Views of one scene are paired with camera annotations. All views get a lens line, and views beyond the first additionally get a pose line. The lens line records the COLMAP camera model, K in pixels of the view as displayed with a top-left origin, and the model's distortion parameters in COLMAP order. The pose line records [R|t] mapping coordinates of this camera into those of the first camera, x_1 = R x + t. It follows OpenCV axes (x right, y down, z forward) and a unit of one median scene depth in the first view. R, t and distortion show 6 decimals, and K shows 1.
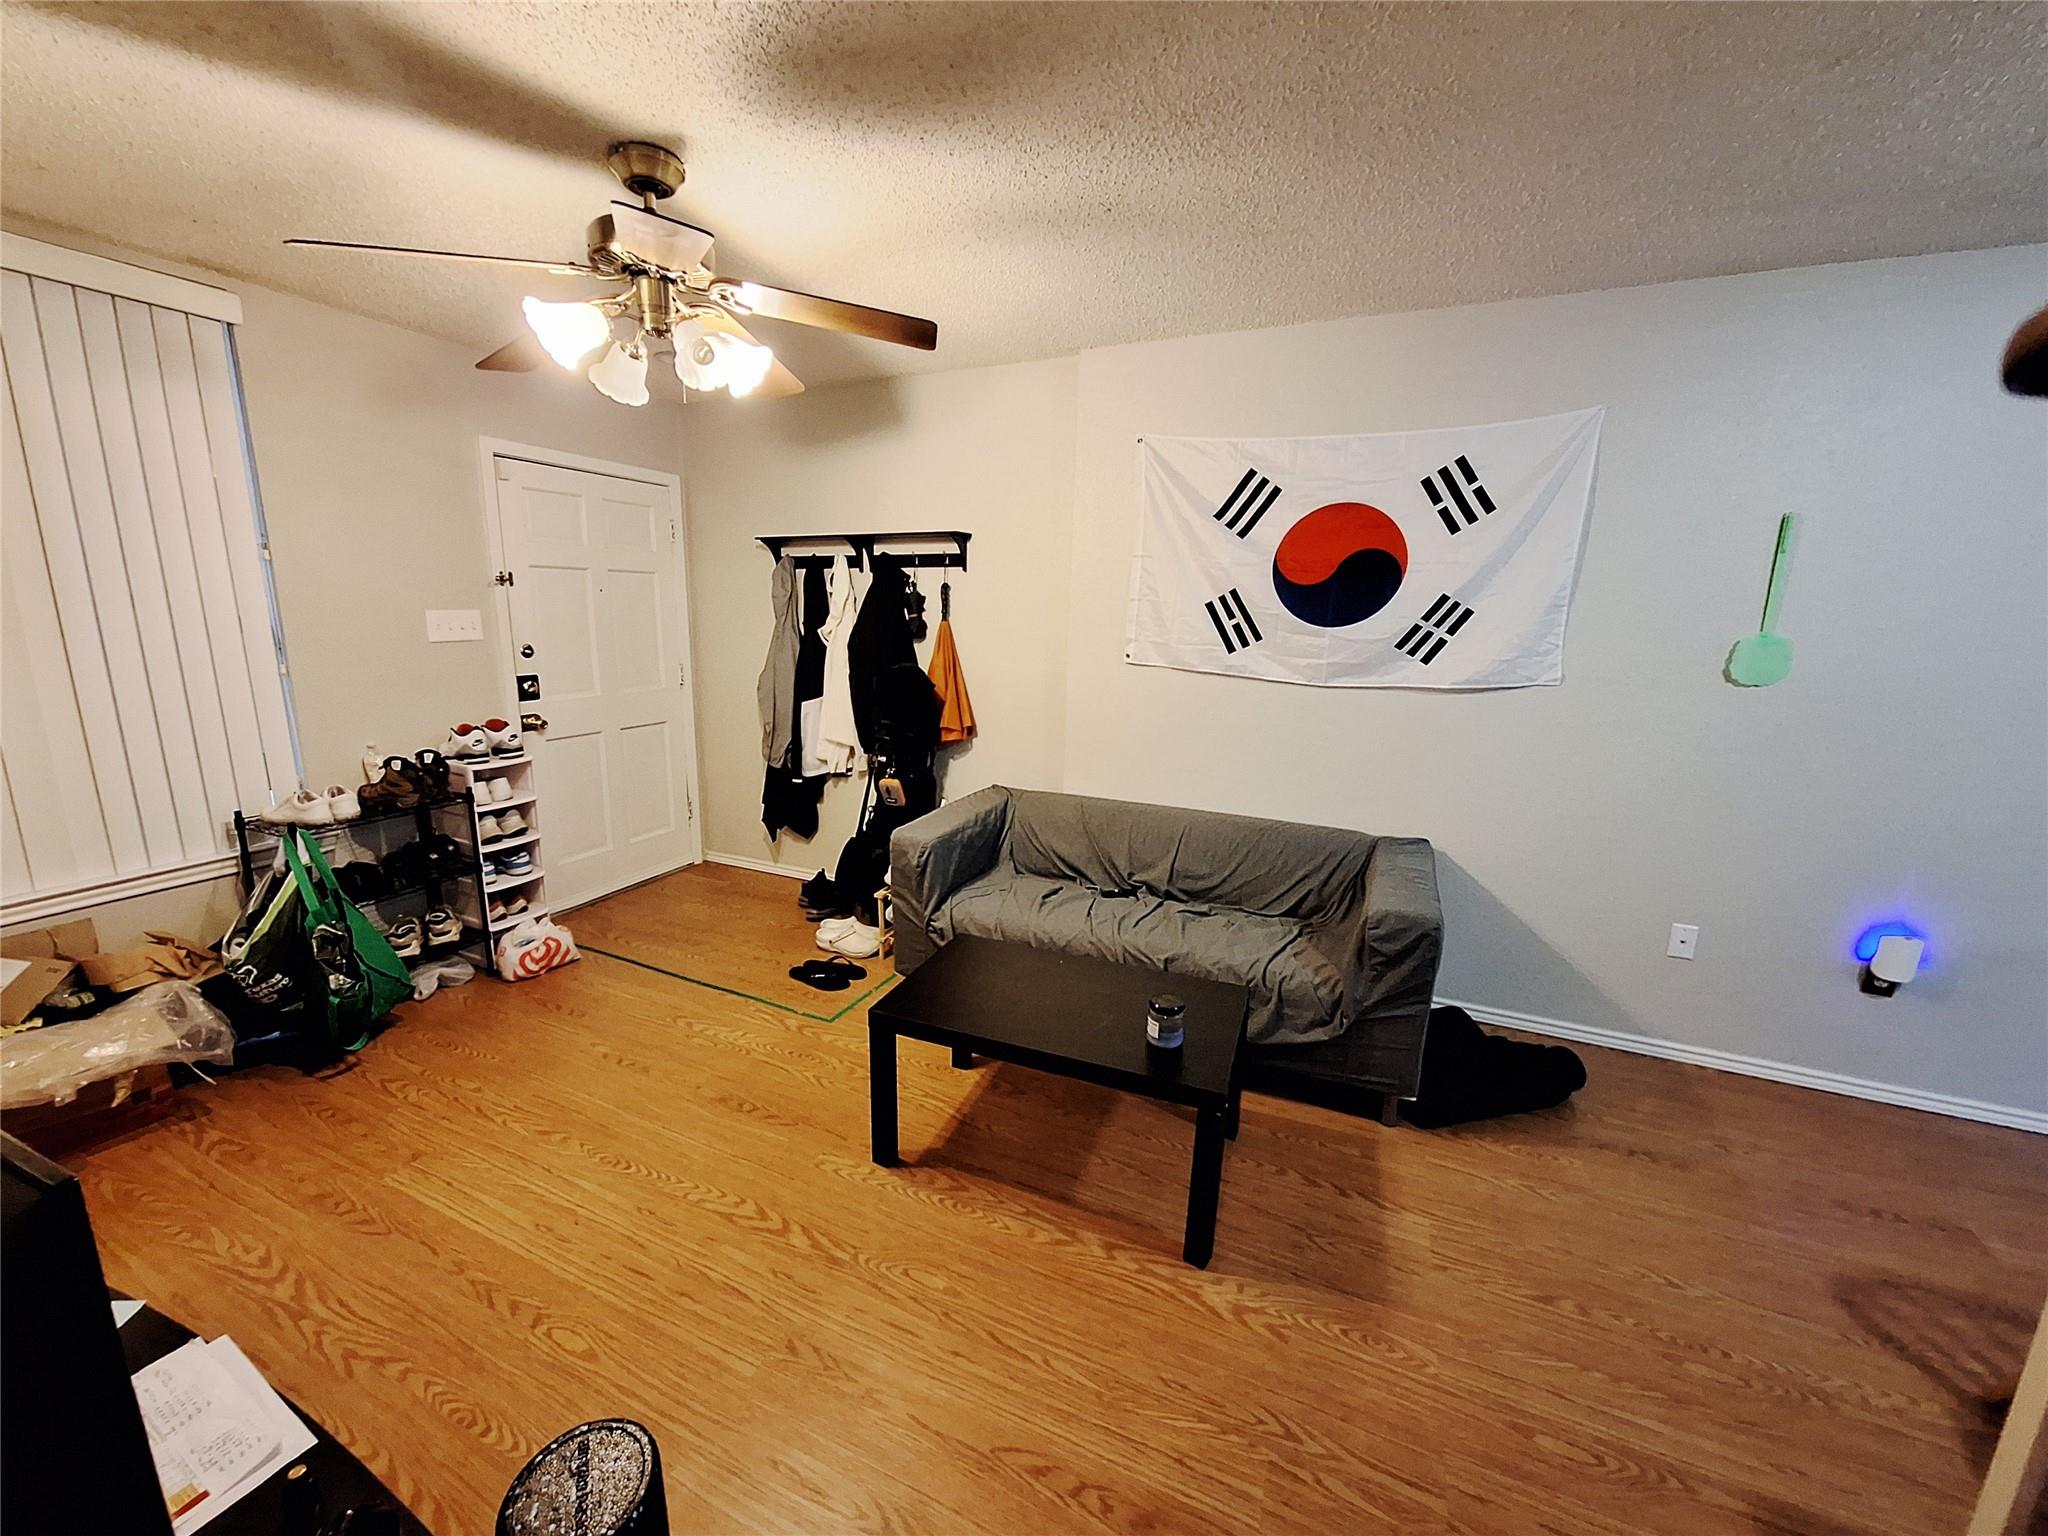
lens RADIAL K [[798.8, 0, 1024.0], [0, 798.8, 768.0], [0, 0, 1]] dist [-0.001196, 0.000157]
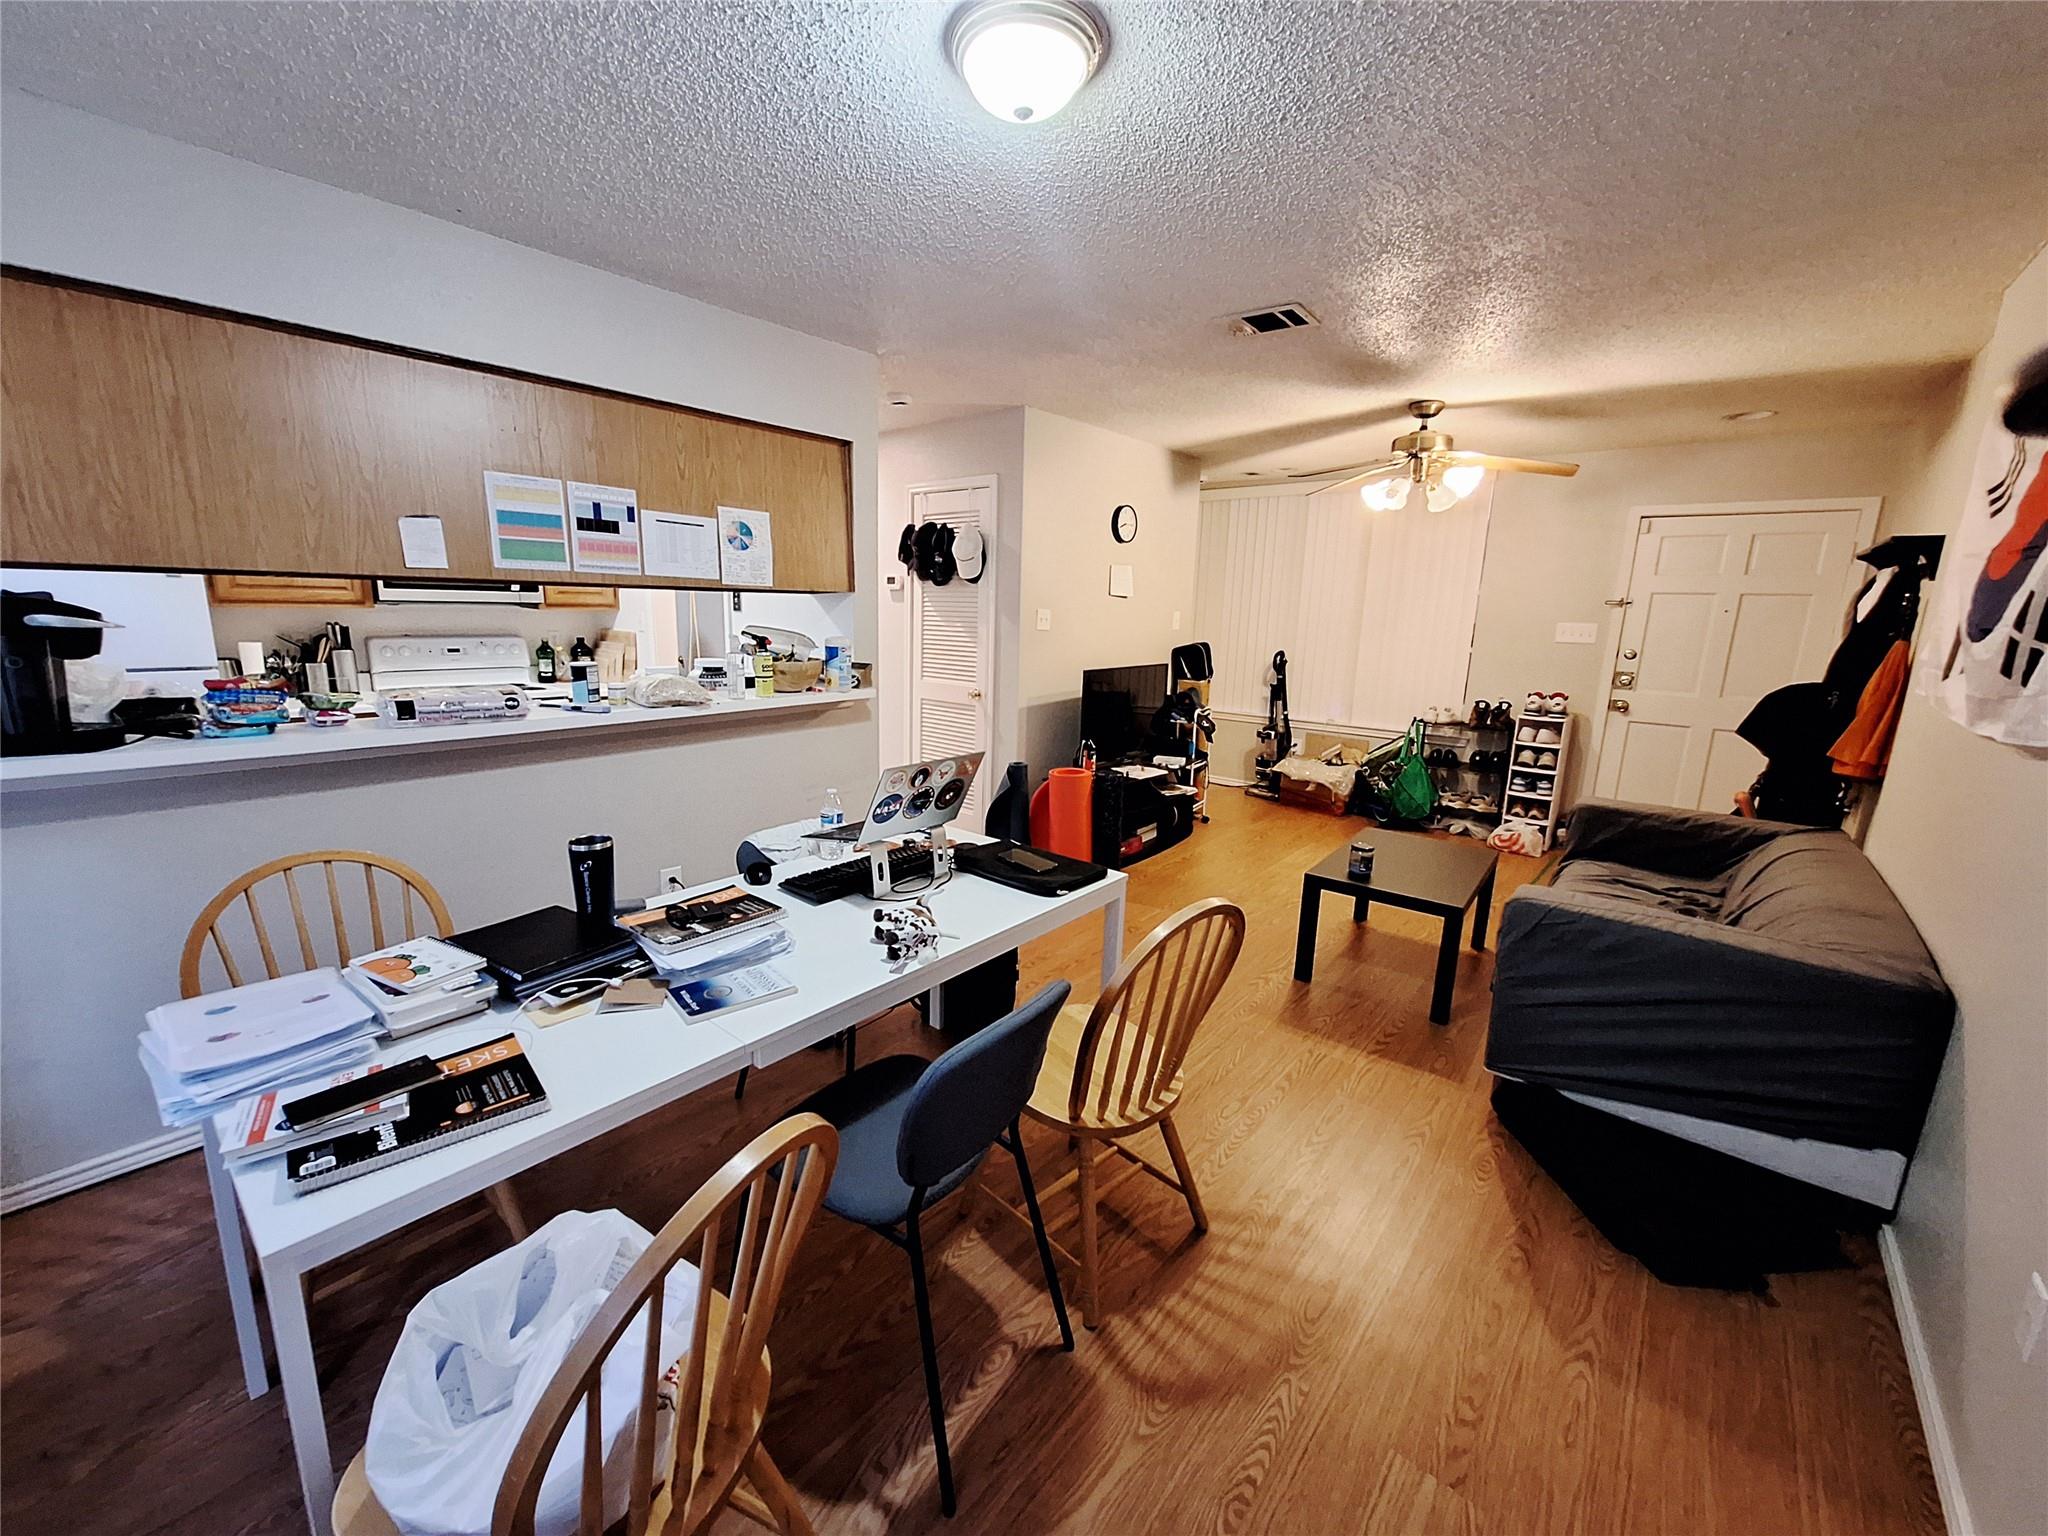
lens RADIAL K [[798.8, 0, 1024.0], [0, 798.8, 768.0], [0, 0, 1]] dist [-0.001196, 0.000157]
pose [[-0.254403, 0.174709, -0.951186, 1.074599], [-0.219115, 0.947557, 0.232647, -0.053392], [0.941949, 0.267606, -0.202780, 0.359707]]
